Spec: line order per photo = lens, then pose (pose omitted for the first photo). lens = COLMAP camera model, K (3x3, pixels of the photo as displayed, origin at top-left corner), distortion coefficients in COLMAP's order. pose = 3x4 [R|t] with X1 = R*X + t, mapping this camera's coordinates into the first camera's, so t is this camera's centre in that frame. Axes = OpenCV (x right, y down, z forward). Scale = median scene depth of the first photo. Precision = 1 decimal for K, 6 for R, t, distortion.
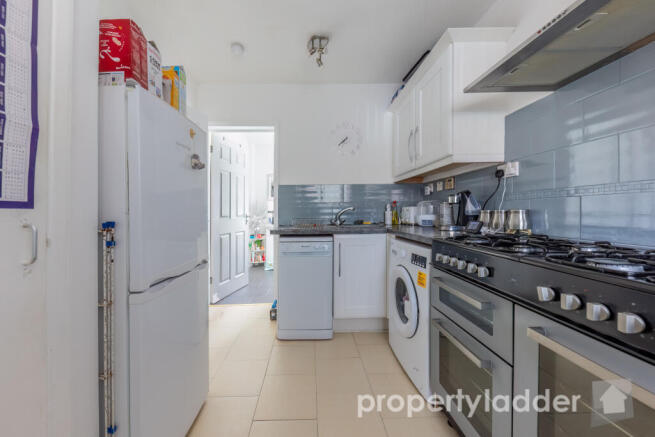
lens RADIAL K [[229.6, 0, 311.8], [0, 229.6, 212.9], [0, 0, 1]] dist [-0.000499, -0.000063]
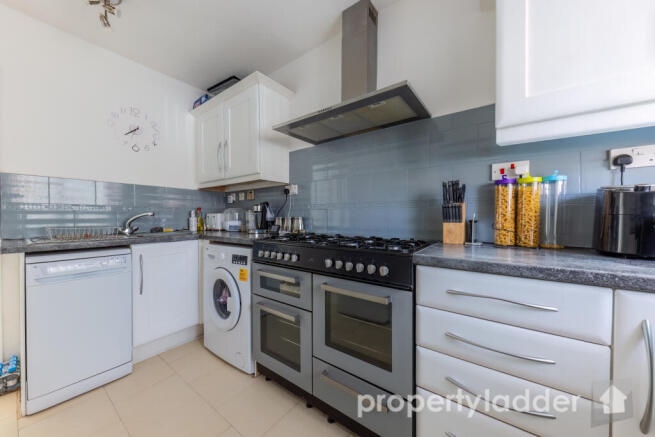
lens RADIAL K [[233.3, 0, 309.4], [0, 233.3, 219.5], [0, 0, 1]] dist [0.000209, 0.000025]
pose [[0.637545, 0.002040, 0.770411, -0.179825], [-0.001017, 0.999998, -0.001806, 0.003270], [-0.770413, 0.000368, 0.637546, -0.024058]]
